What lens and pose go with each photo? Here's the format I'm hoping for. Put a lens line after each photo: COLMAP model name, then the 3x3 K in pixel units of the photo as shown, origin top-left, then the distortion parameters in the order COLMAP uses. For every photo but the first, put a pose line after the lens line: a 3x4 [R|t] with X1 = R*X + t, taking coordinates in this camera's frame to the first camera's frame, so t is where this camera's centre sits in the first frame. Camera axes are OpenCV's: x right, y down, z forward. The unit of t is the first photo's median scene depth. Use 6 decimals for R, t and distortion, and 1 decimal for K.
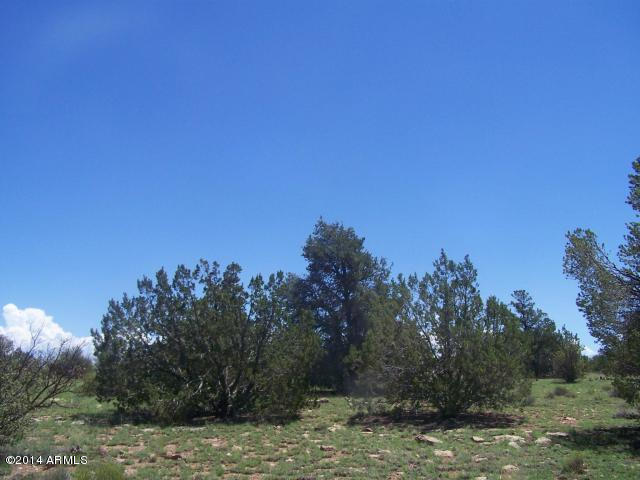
lens RADIAL K [[703.6, 0, 321.3], [0, 703.6, 235.2], [0, 0, 1]] dist [-0.081802, 0.000000]
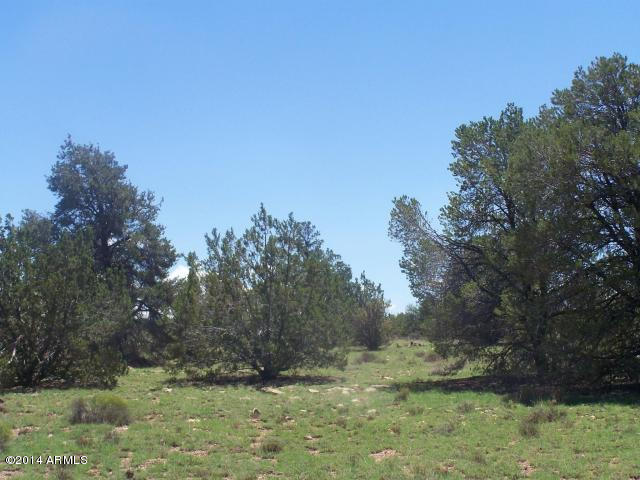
lens RADIAL K [[1287.1, 0, 320.4], [0, 1287.1, 239.4], [0, 0, 1]] dist [-0.362923, 0.000000]
pose [[0.951378, -0.002216, 0.308018, -0.195441], [-0.031486, 0.994037, 0.104401, -0.079229], [-0.306413, -0.109023, 0.945635, -0.450028]]
